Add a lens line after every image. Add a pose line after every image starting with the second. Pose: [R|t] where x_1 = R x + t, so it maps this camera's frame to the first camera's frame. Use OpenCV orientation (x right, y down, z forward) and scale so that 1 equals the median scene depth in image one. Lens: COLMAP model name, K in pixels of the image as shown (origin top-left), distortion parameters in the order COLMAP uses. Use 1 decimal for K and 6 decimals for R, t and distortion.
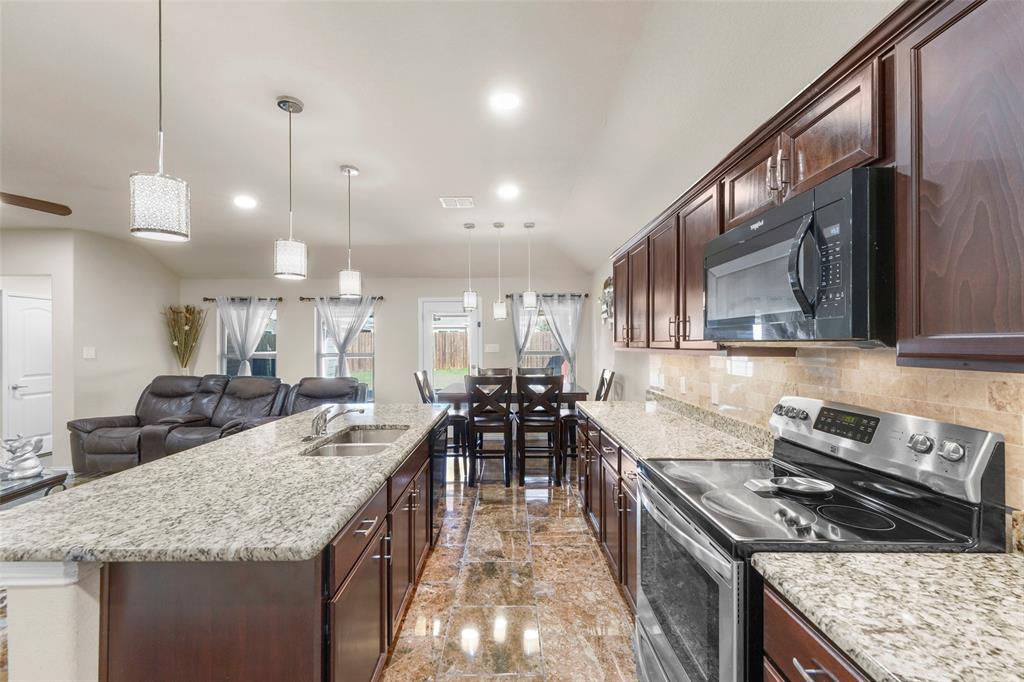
lens RADIAL K [[408.0, 0, 514.8], [0, 408.0, 326.8], [0, 0, 1]] dist [0.009546, -0.003039]
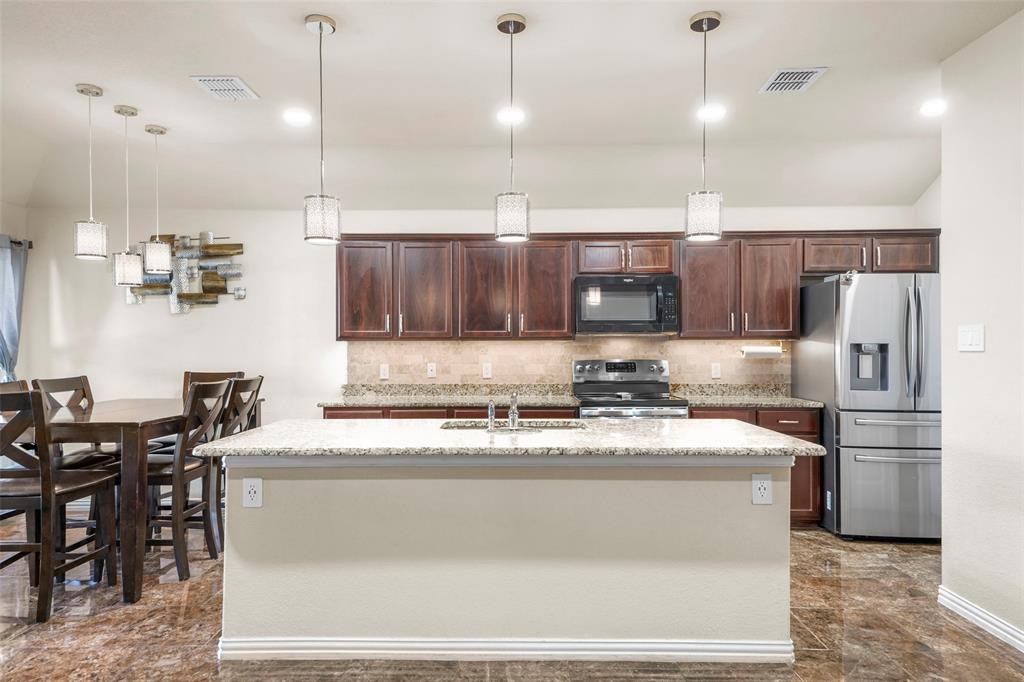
lens RADIAL K [[656.6, 0, 506.3], [0, 656.6, 346.1], [0, 0, 1]] dist [0.046318, -0.010153]
pose [[0.026829, 0.003821, 0.999633, -1.244920], [-0.040508, 0.999175, -0.002732, 0.062283], [-0.998819, -0.040420, 0.026962, 0.645540]]
